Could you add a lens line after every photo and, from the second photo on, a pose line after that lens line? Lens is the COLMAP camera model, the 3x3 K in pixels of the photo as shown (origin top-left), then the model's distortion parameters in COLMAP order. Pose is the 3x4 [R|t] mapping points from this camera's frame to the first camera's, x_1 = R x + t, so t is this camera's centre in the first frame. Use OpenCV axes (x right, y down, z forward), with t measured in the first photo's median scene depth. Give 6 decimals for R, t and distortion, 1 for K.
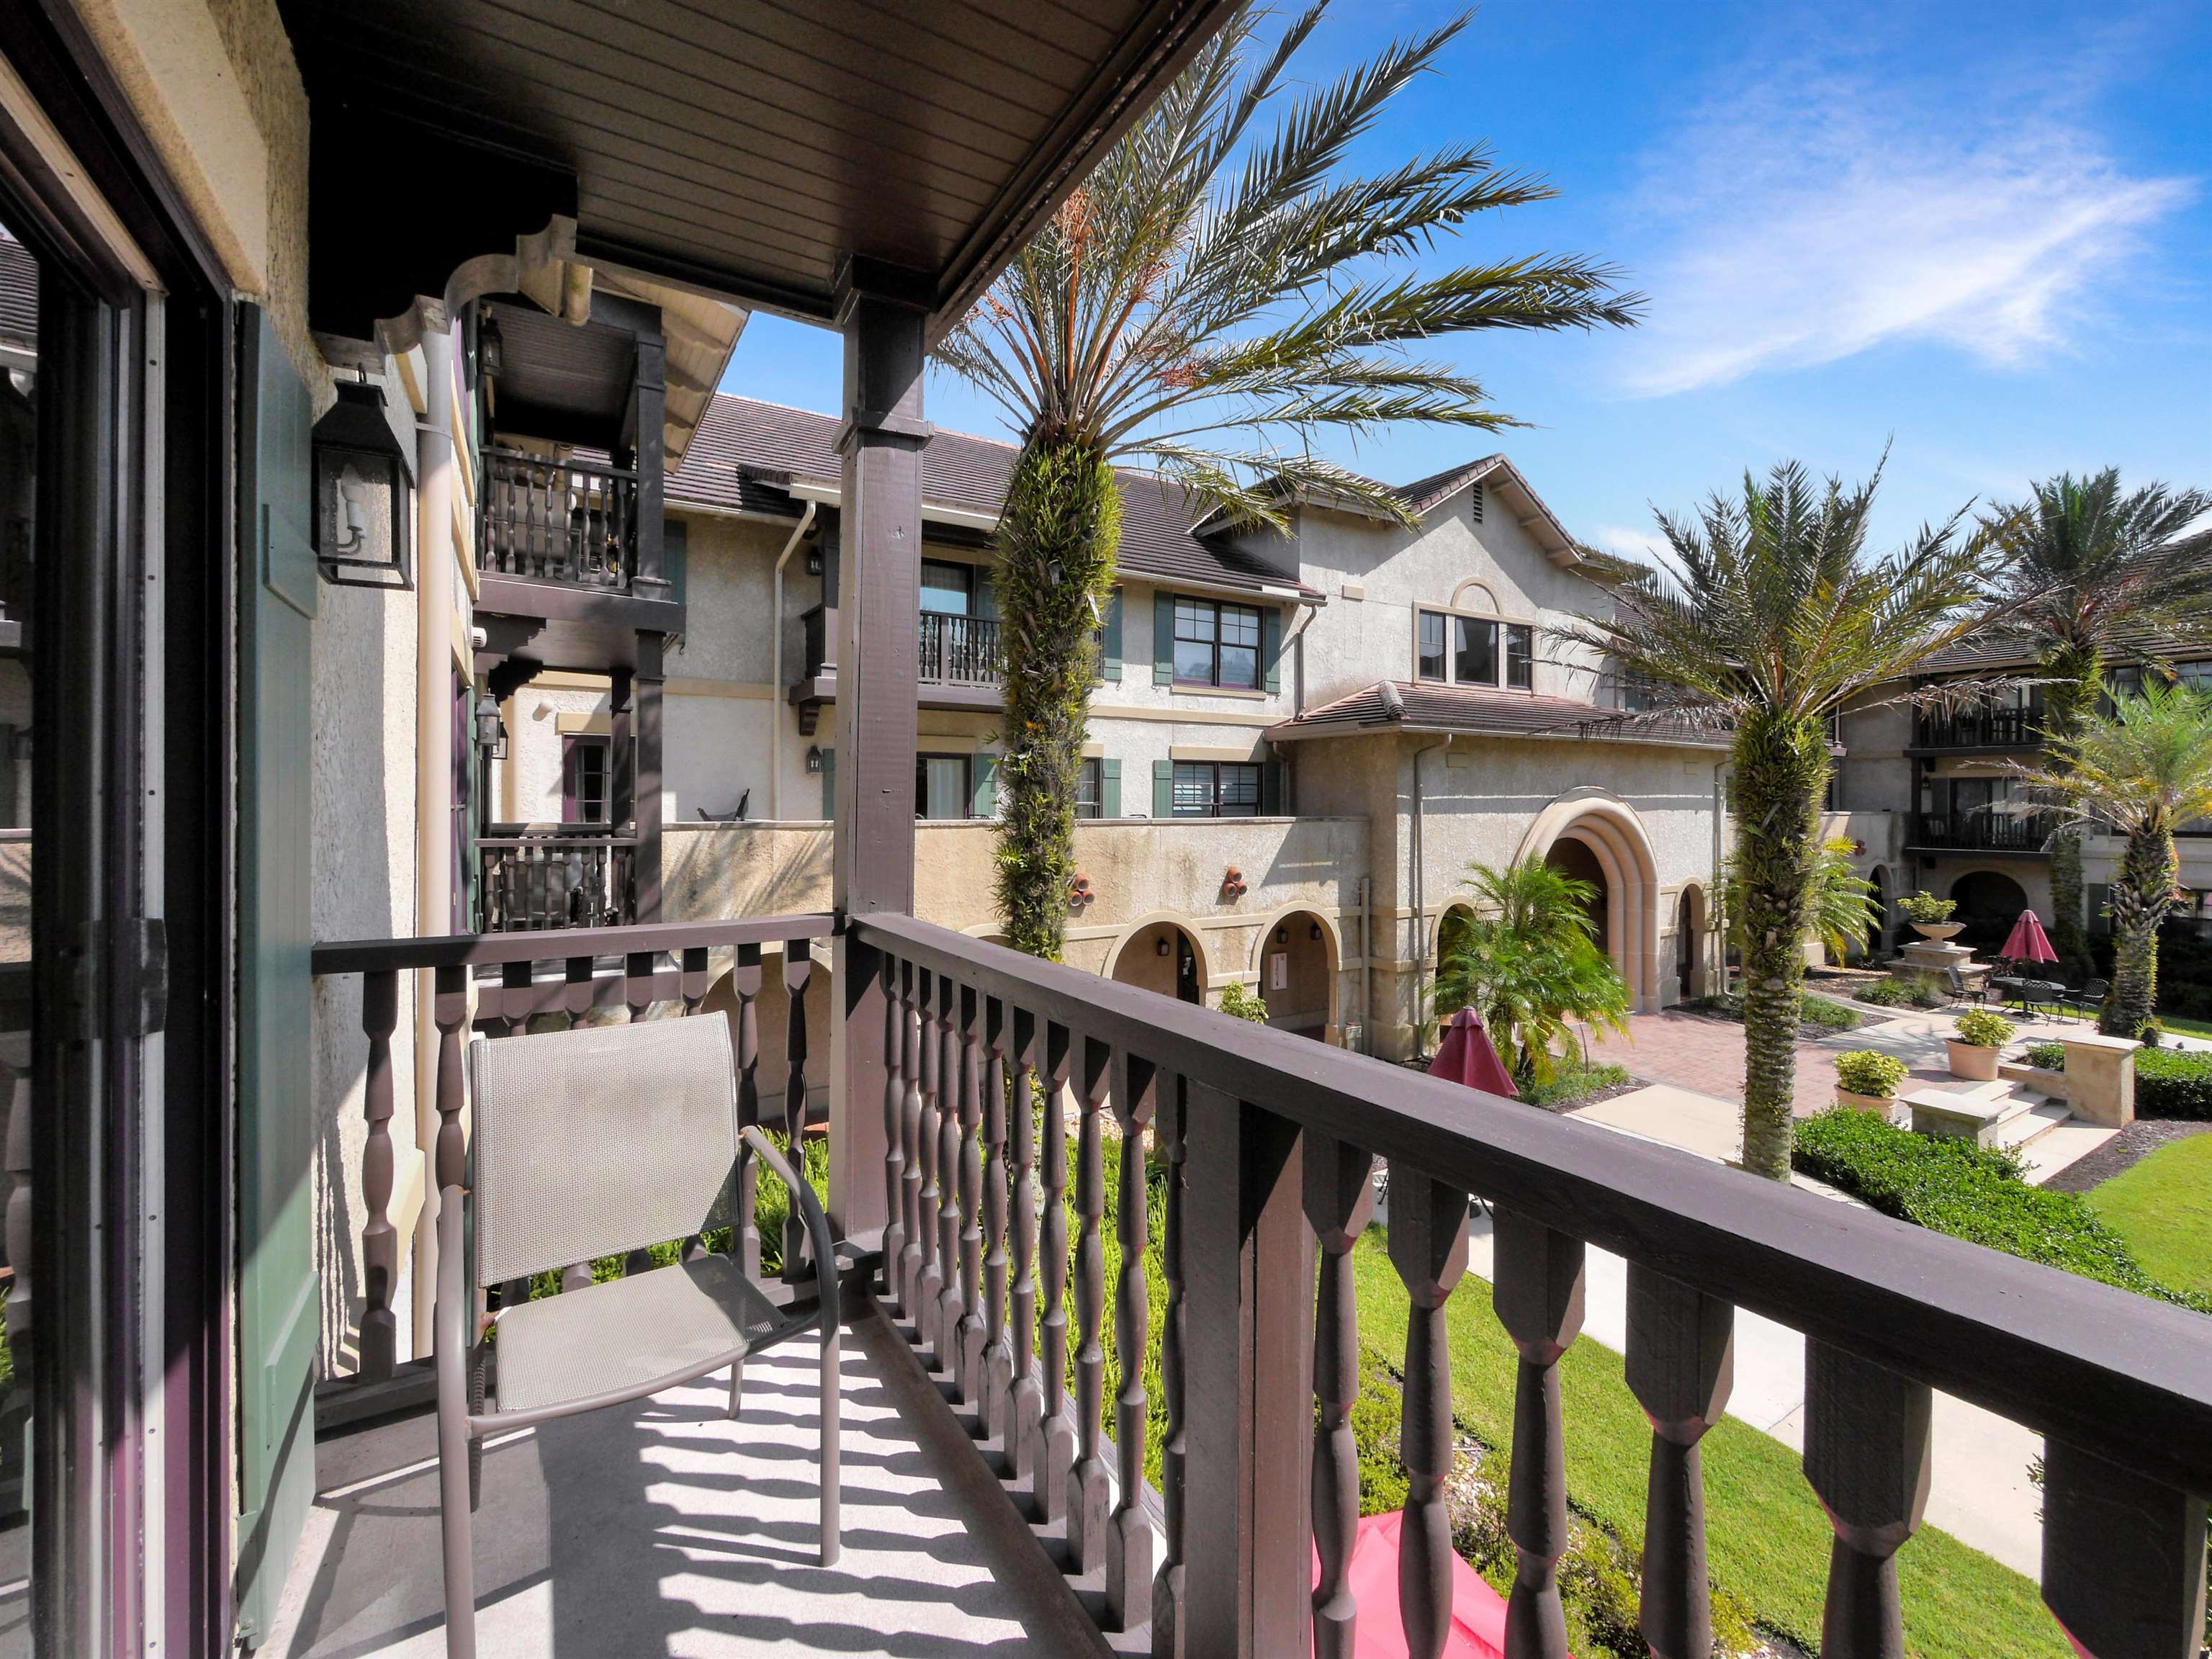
lens RADIAL K [[942.7, 0, 1109.0], [0, 942.7, 813.5], [0, 0, 1]] dist [-0.002866, -0.001058]
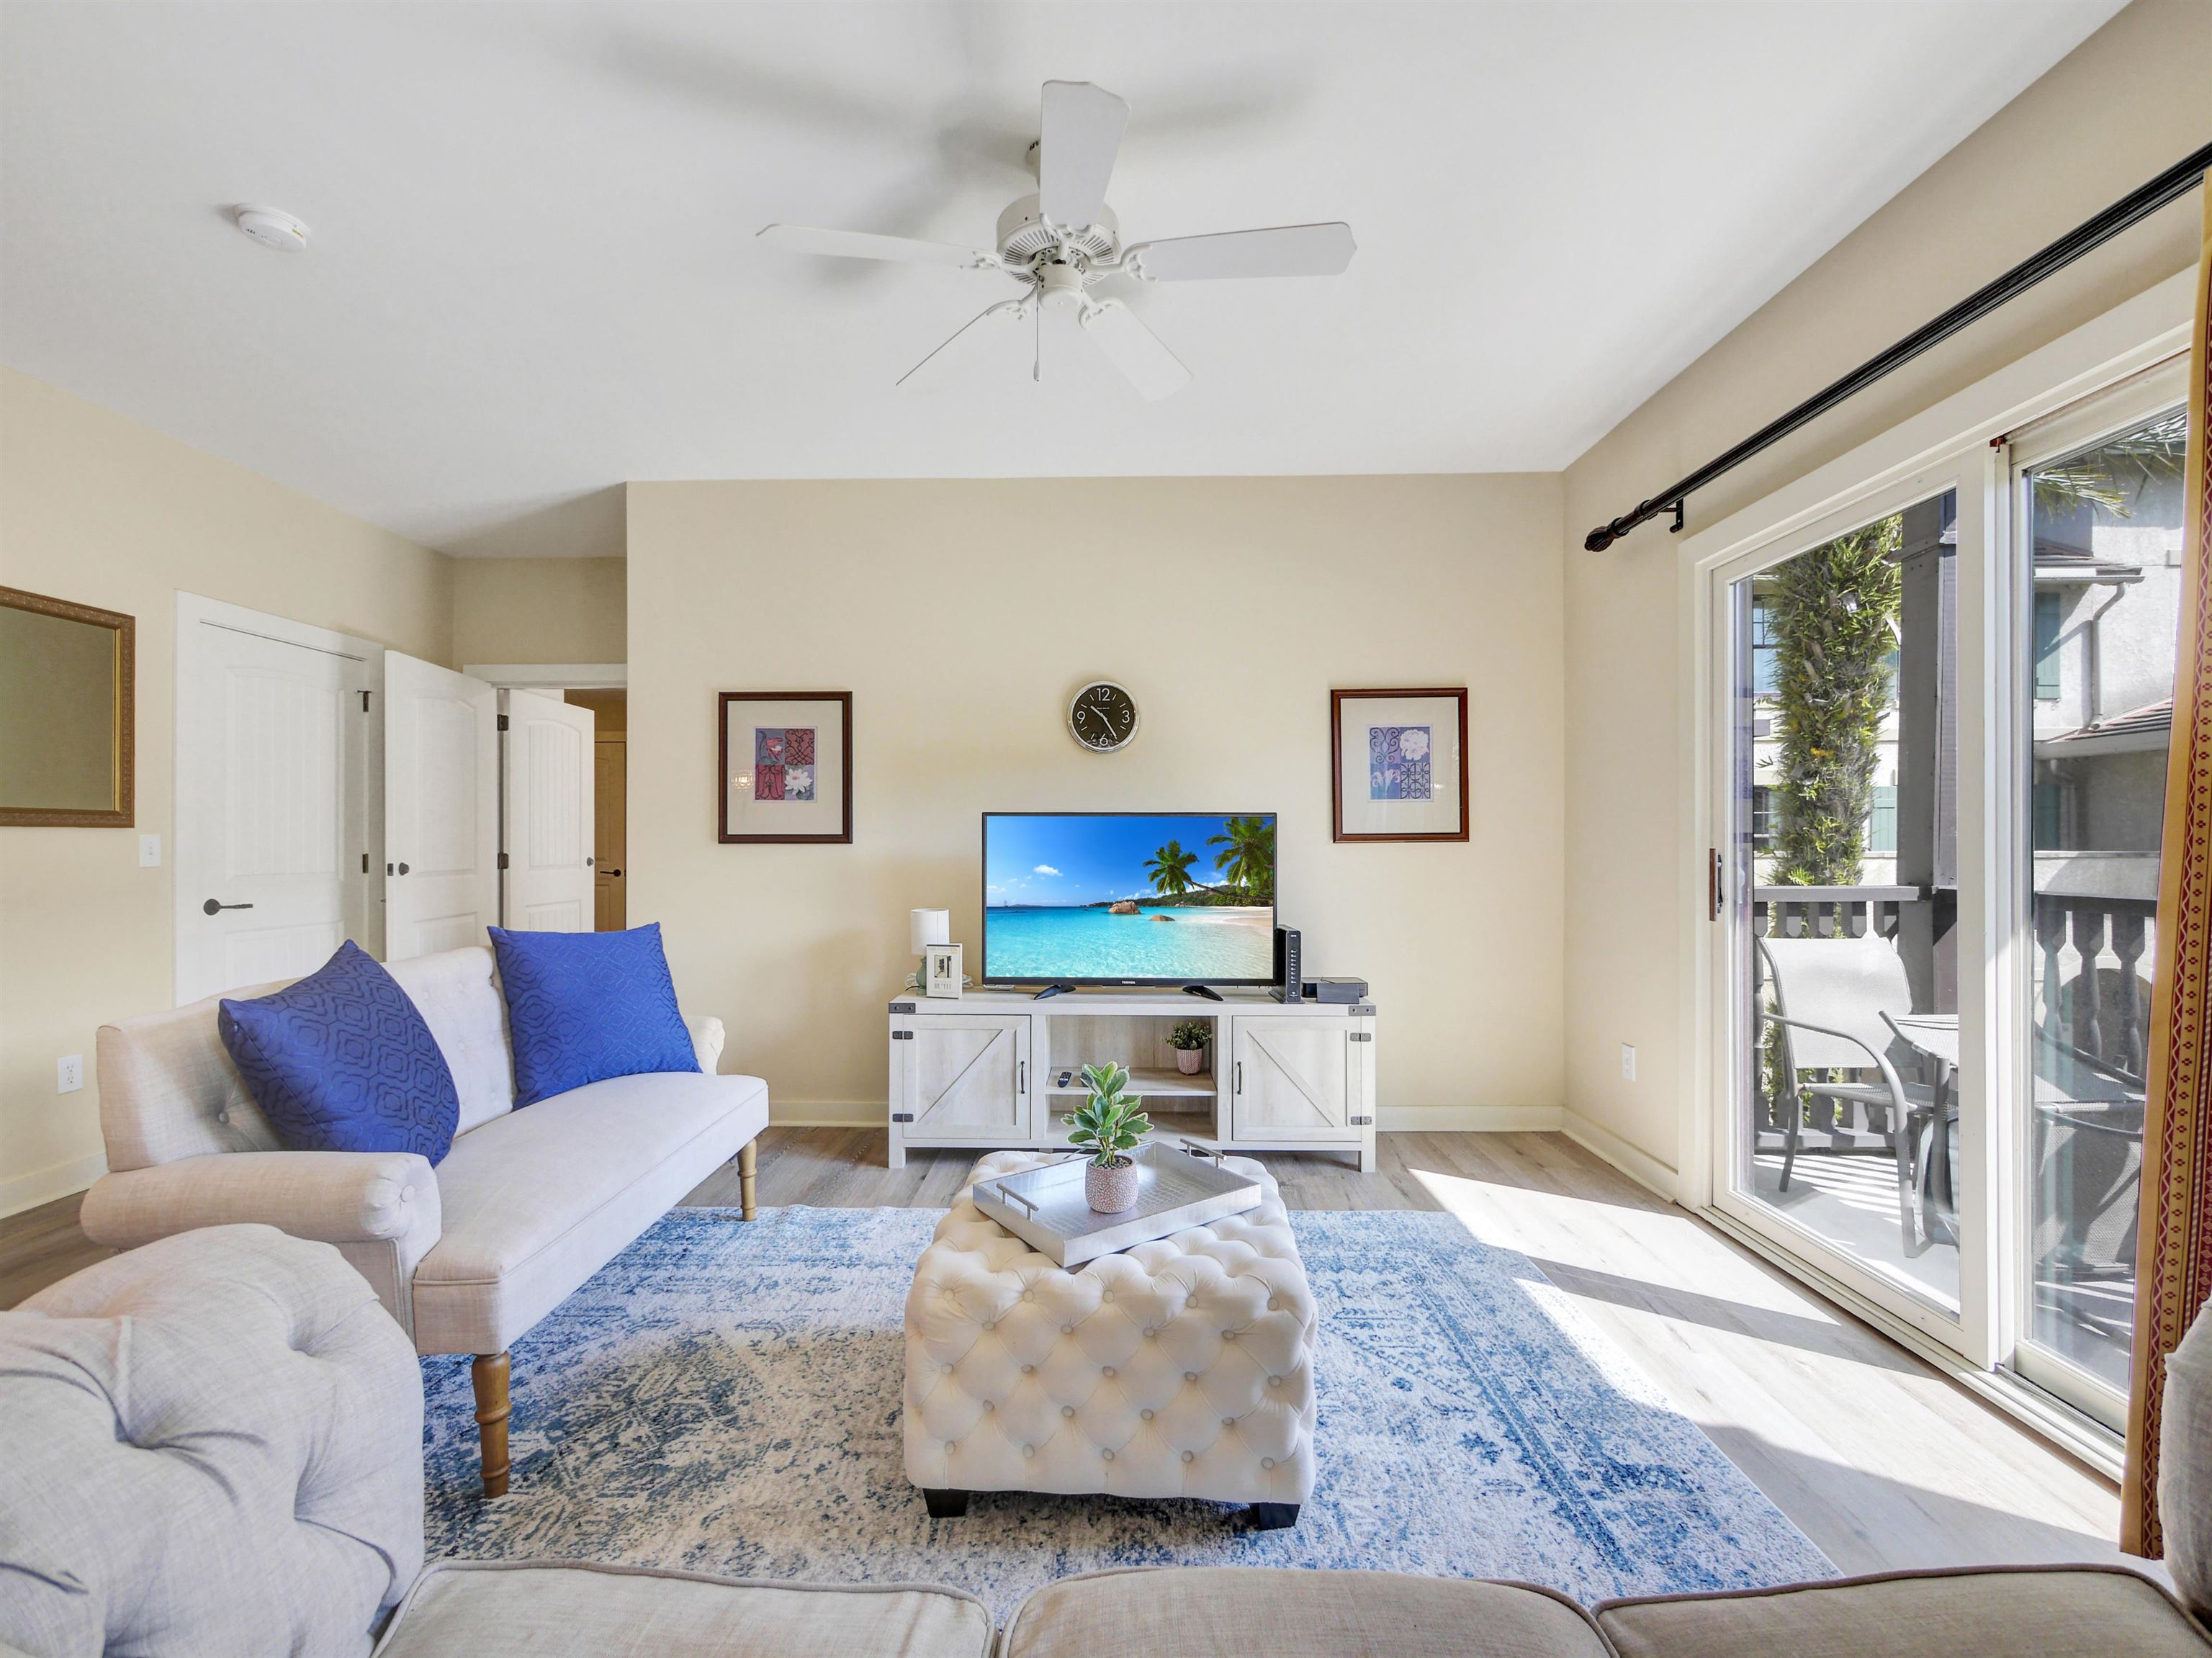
lens RADIAL K [[942.6, 0, 1108.0], [0, 942.6, 845.7], [0, 0, 1]] dist [-0.002866, -0.001058]
pose [[0.841963, 0.002514, -0.539529, -0.179104], [-0.006544, 0.999963, -0.005554, 0.019099], [0.539495, 0.008207, 0.841949, -0.281027]]
